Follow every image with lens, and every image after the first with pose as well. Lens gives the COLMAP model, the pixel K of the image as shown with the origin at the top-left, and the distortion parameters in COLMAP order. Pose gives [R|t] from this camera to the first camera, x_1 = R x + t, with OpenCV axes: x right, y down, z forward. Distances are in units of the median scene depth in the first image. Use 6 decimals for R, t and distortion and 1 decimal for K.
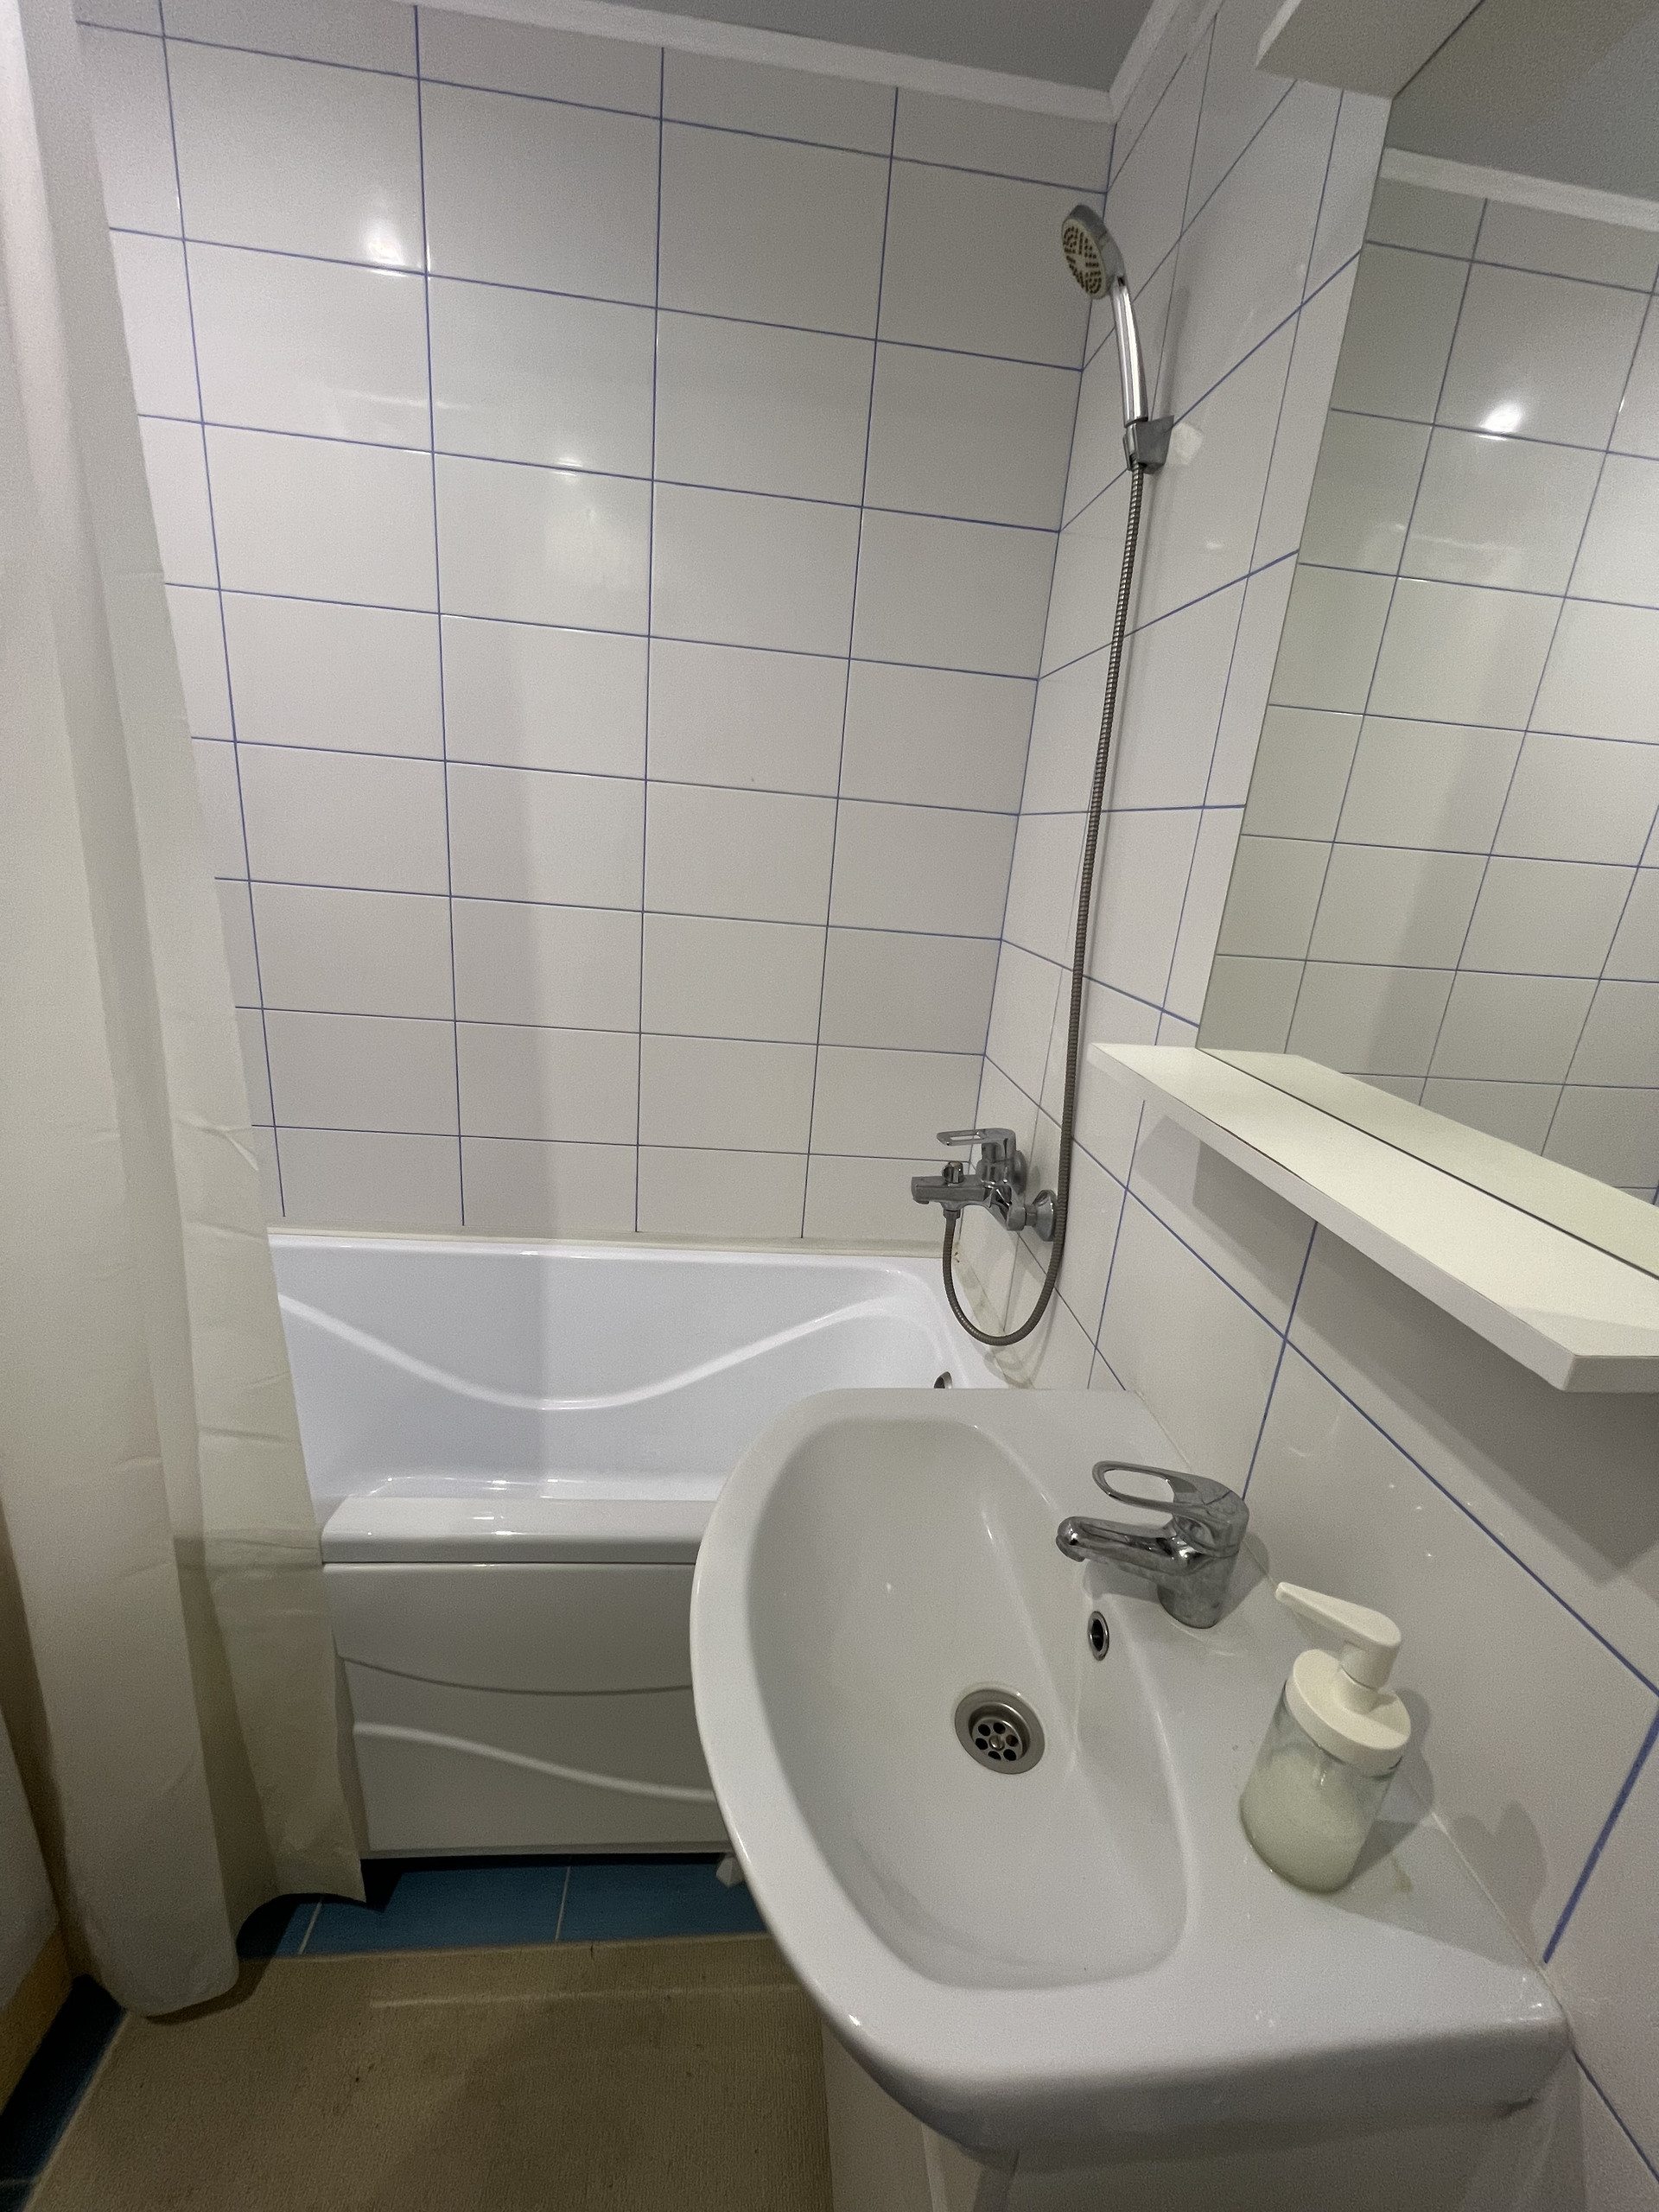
lens RADIAL K [[888.6, 0, 825.4], [0, 888.6, 1099.9], [0, 0, 1]] dist [0.000106, 0.000396]
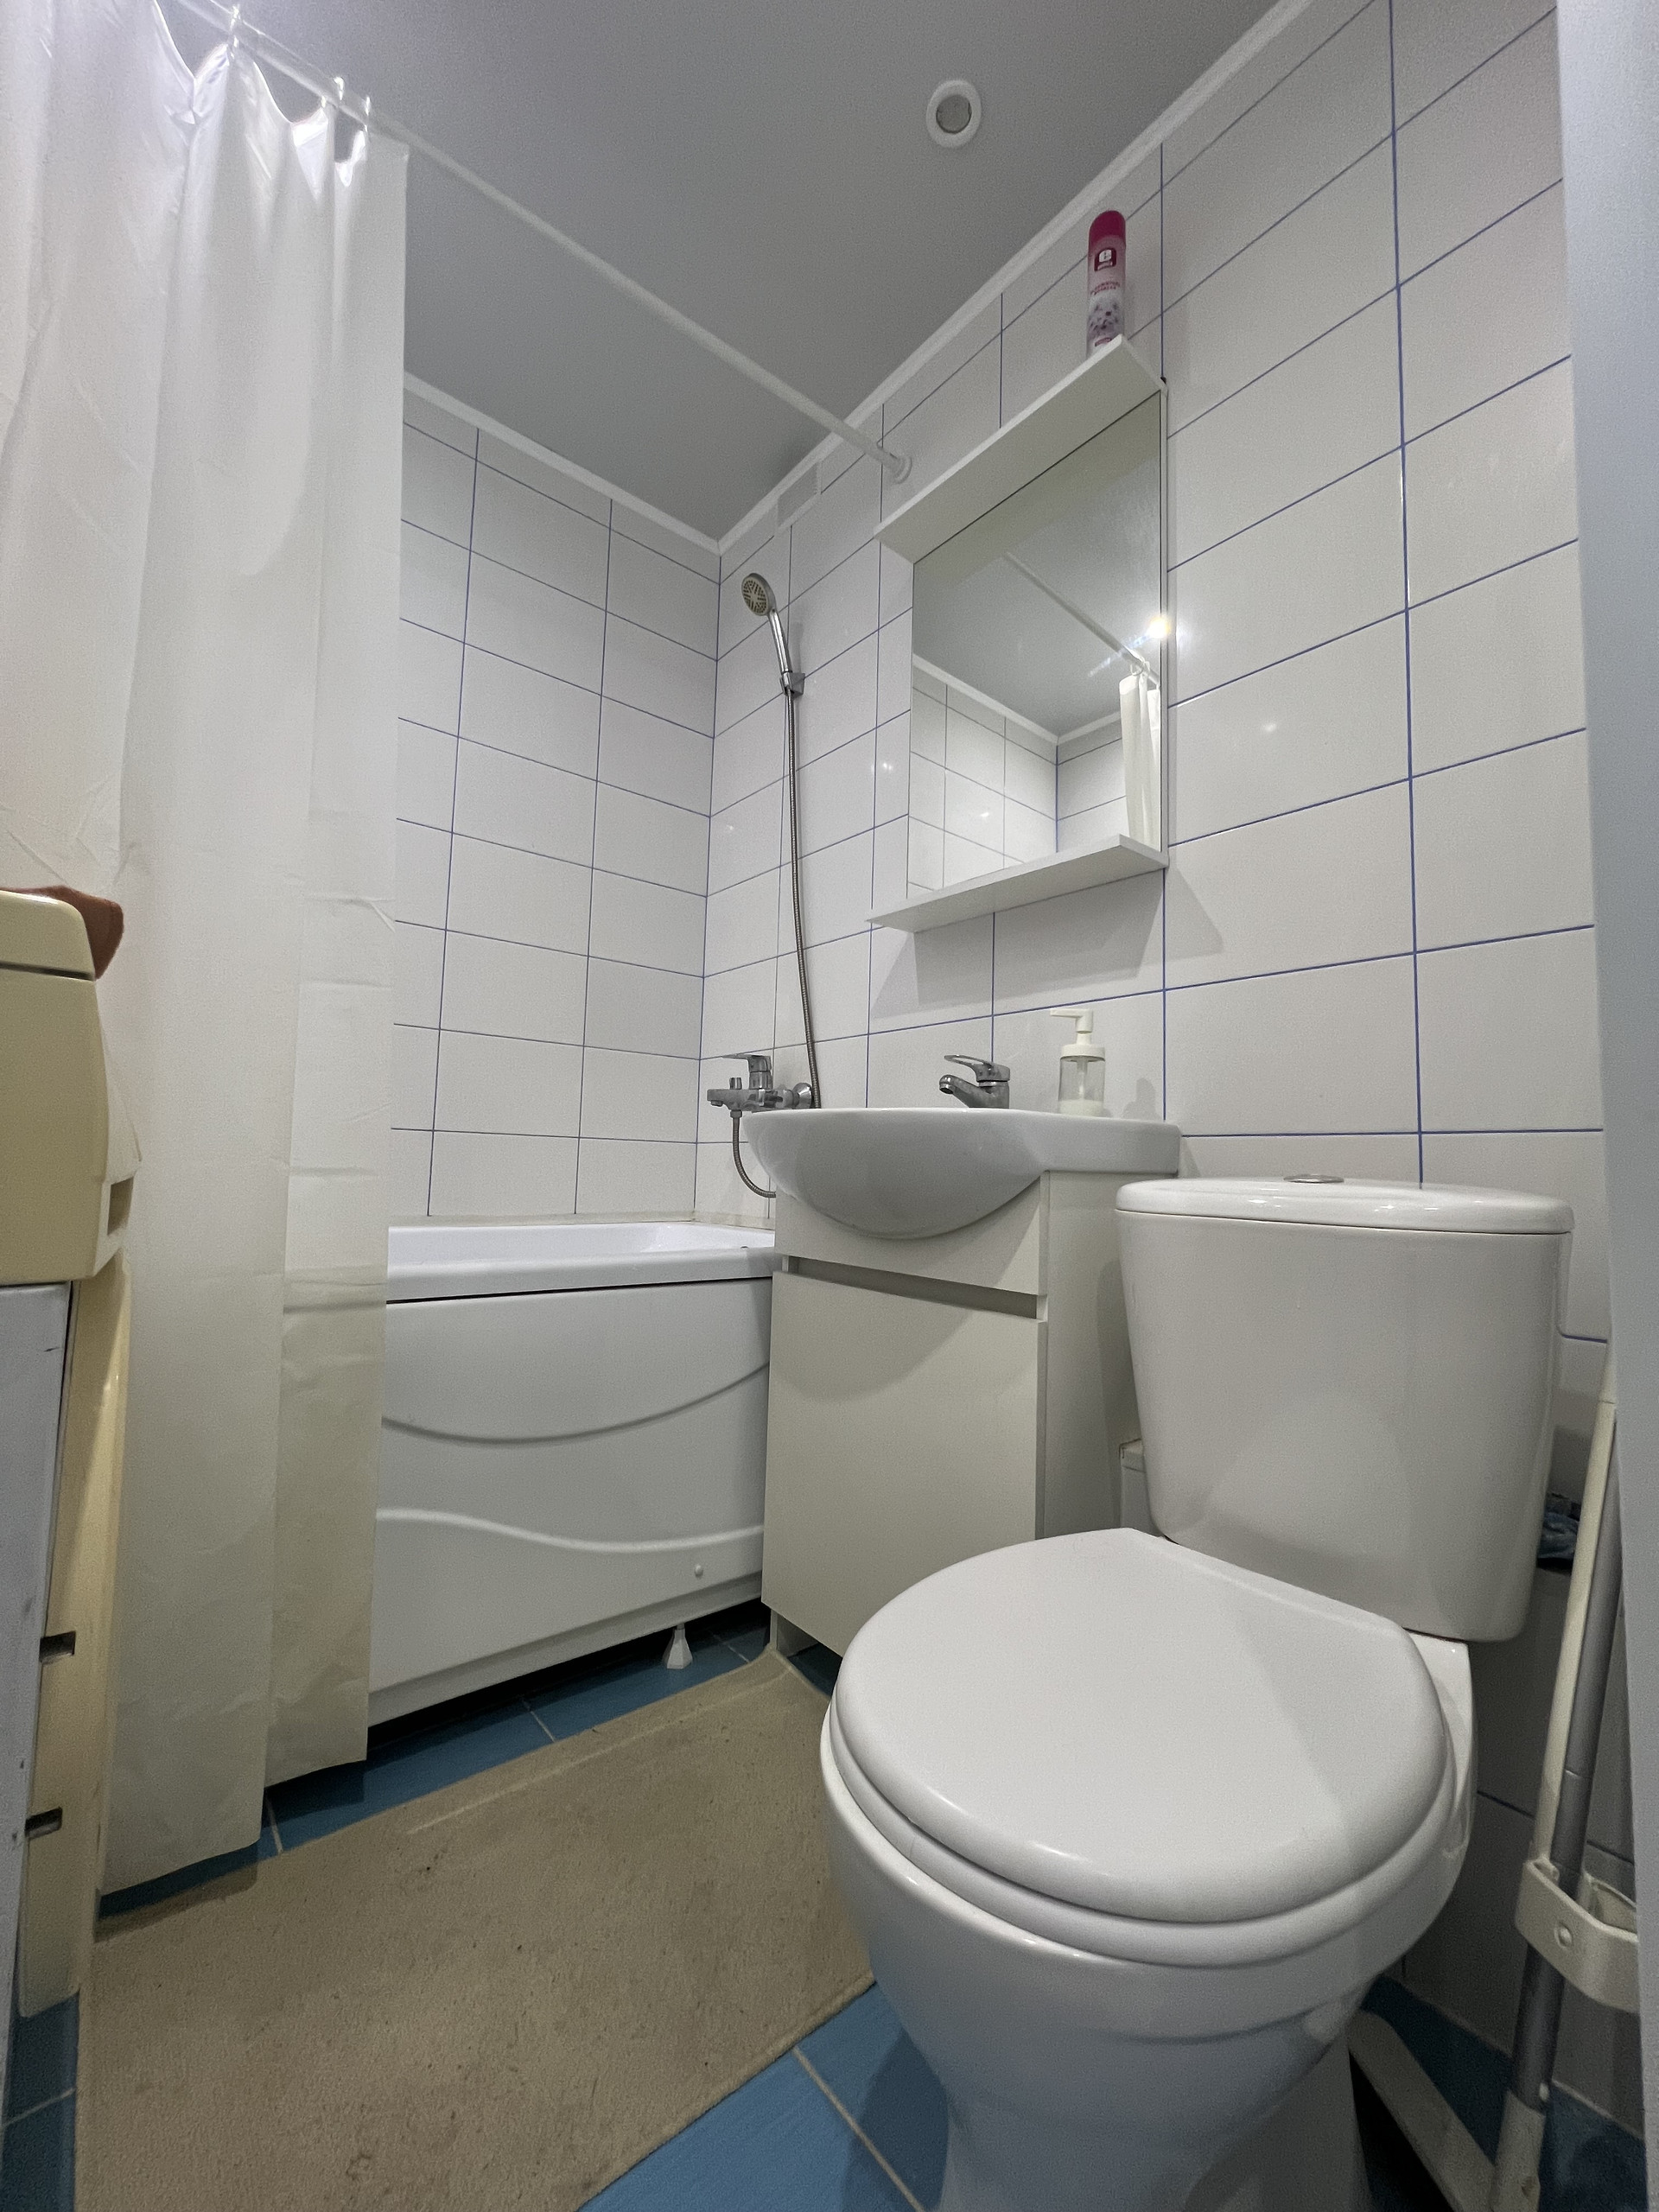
lens RADIAL K [[888.6, 0, 825.4], [0, 888.6, 1099.9], [0, 0, 1]] dist [0.000106, 0.000396]
pose [[0.821948, -0.015302, 0.569357, -0.677880], [0.202374, 0.942256, -0.266831, 0.634204], [-0.532397, 0.334545, 0.777582, -0.238809]]
